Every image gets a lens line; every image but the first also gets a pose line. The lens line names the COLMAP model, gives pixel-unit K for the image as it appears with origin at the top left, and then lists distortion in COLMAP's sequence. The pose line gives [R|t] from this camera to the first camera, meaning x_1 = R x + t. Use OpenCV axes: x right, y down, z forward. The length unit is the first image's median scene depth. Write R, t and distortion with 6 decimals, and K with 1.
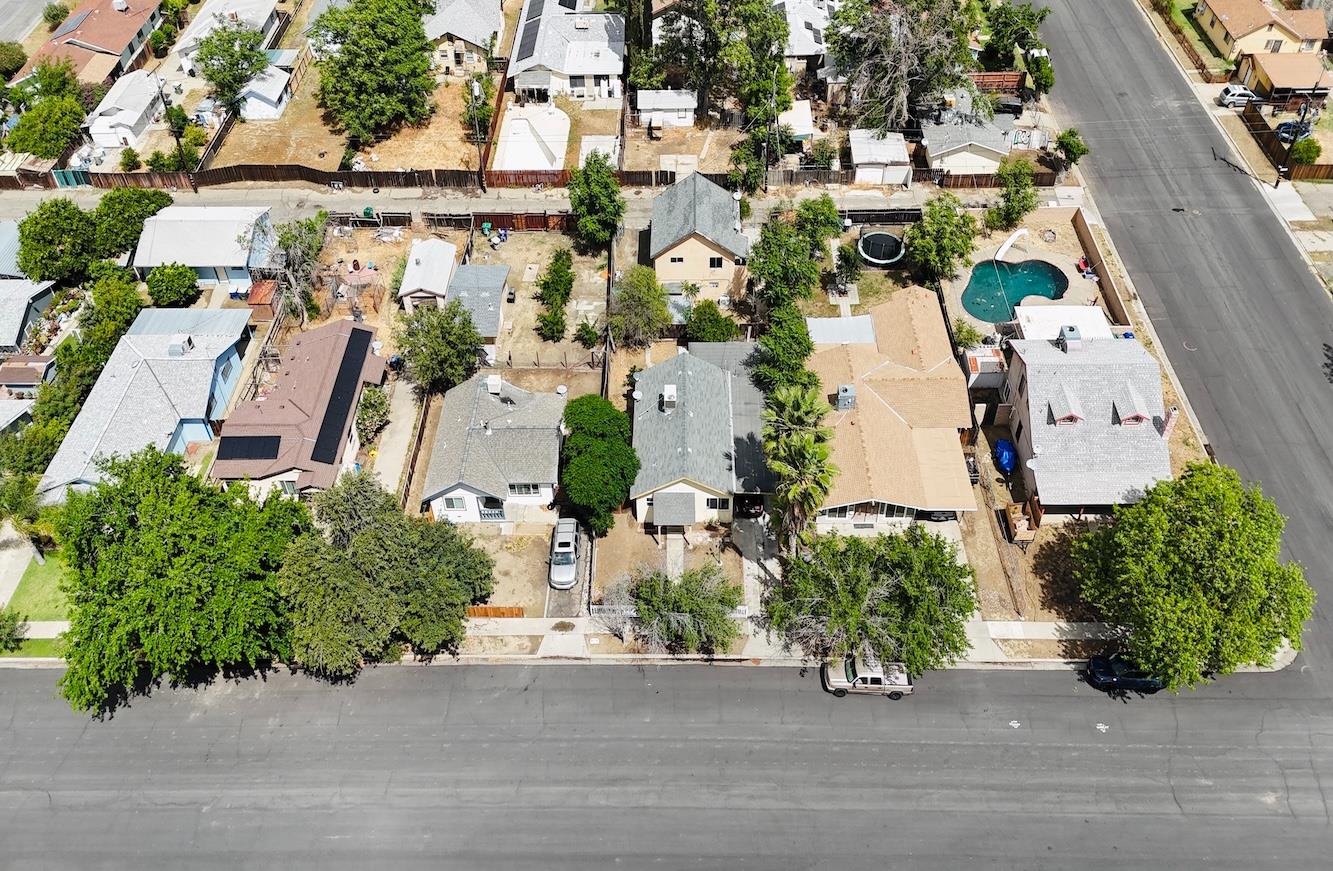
lens RADIAL K [[903.5, 0, 666.5], [0, 903.5, 435.5], [0, 0, 1]] dist [0.062941, -0.034823]
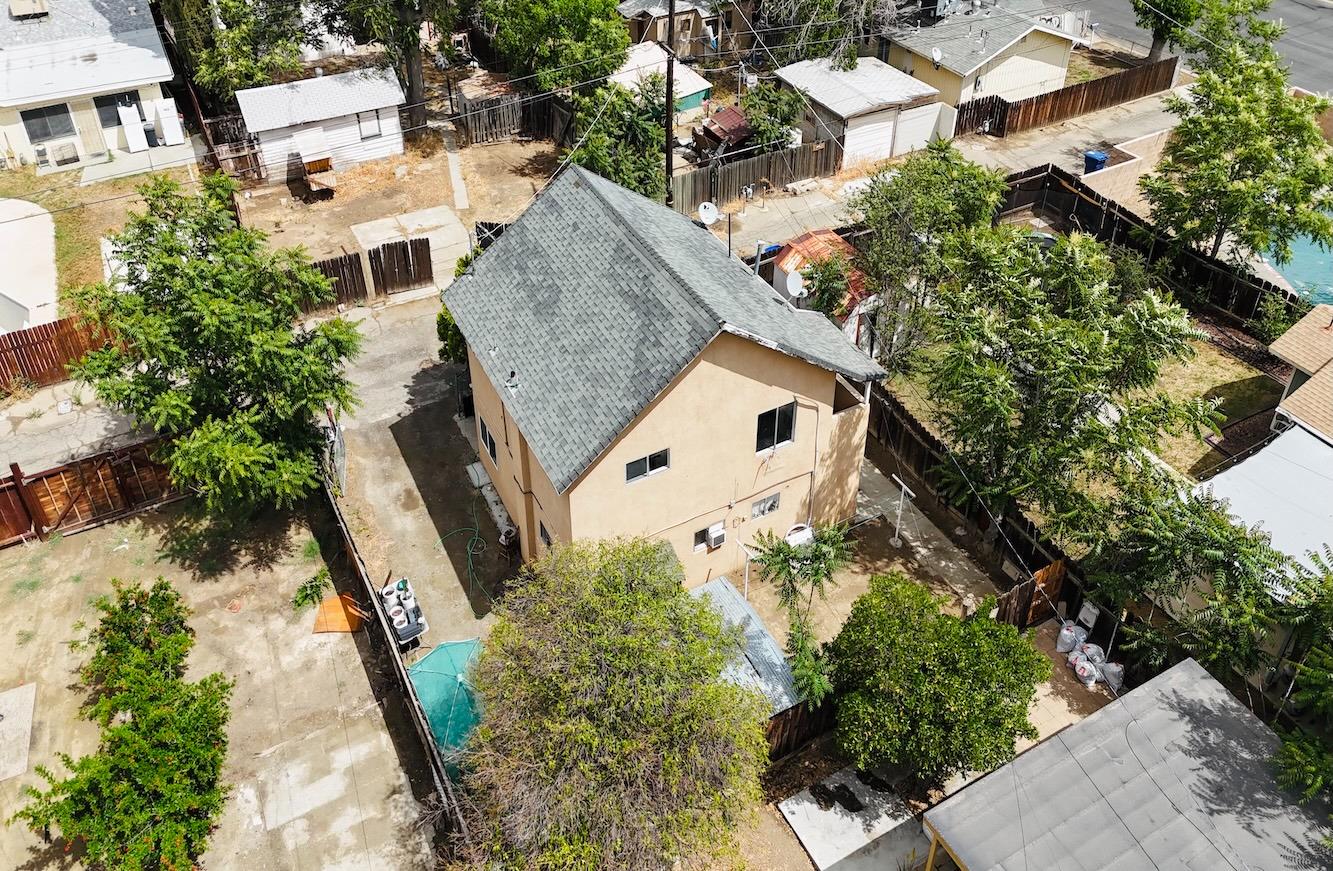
lens RADIAL K [[1006.7, 0, 660.3], [0, 1006.7, 301.6], [0, 0, 1]] dist [0.066330, -0.045012]
pose [[0.875048, -0.262044, 0.406968, -0.074933], [0.374448, 0.899261, -0.226096, -0.145713], [-0.306723, 0.350233, 0.885018, 0.630061]]
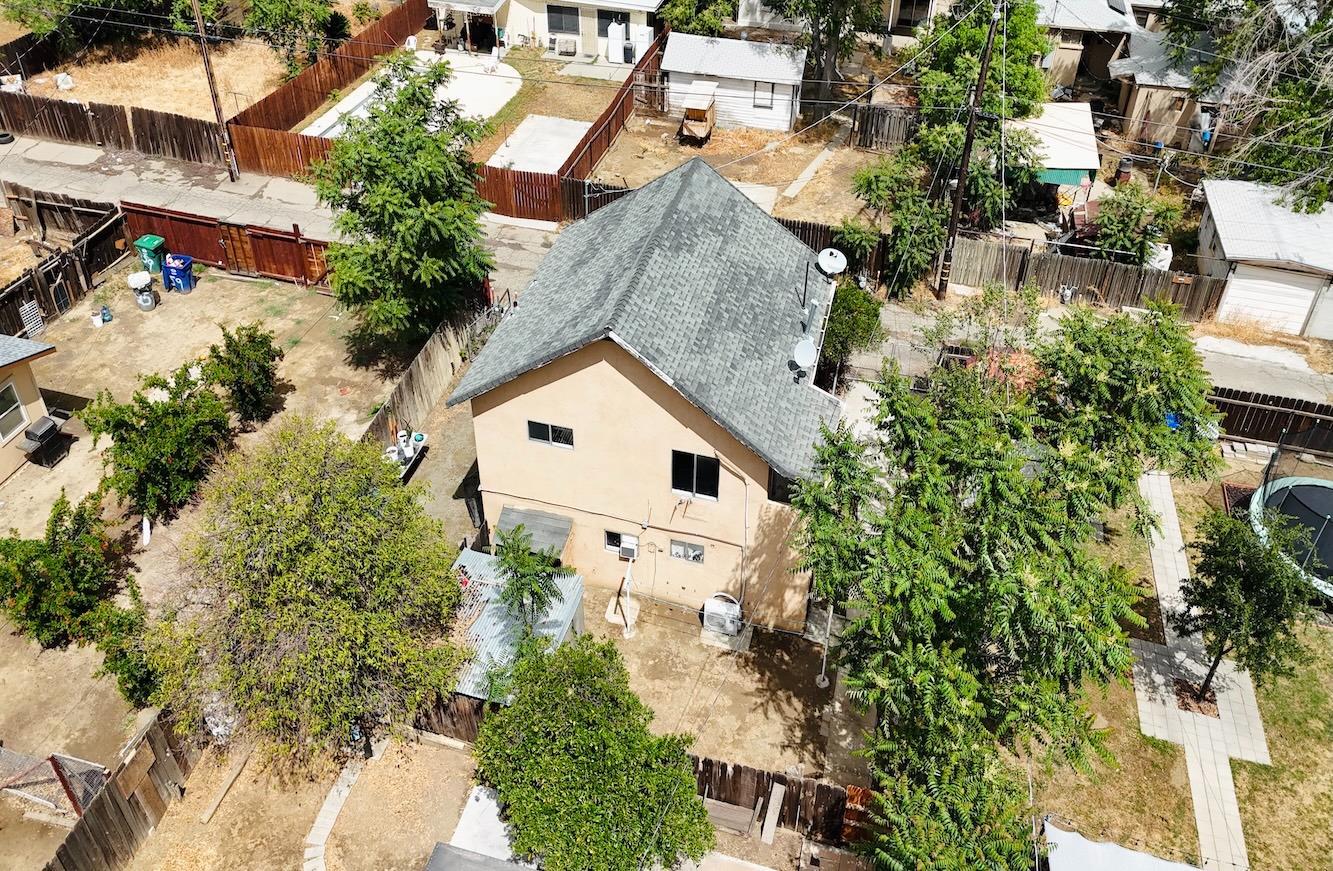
lens RADIAL K [[1006.7, 0, 660.3], [0, 1006.7, 301.6], [0, 0, 1]] dist [0.066330, -0.045012]
pose [[0.967689, 0.172679, -0.183738, 0.076484], [-0.219214, 0.936220, -0.274658, -0.134313], [0.124591, 0.306061, 0.943824, 0.615629]]
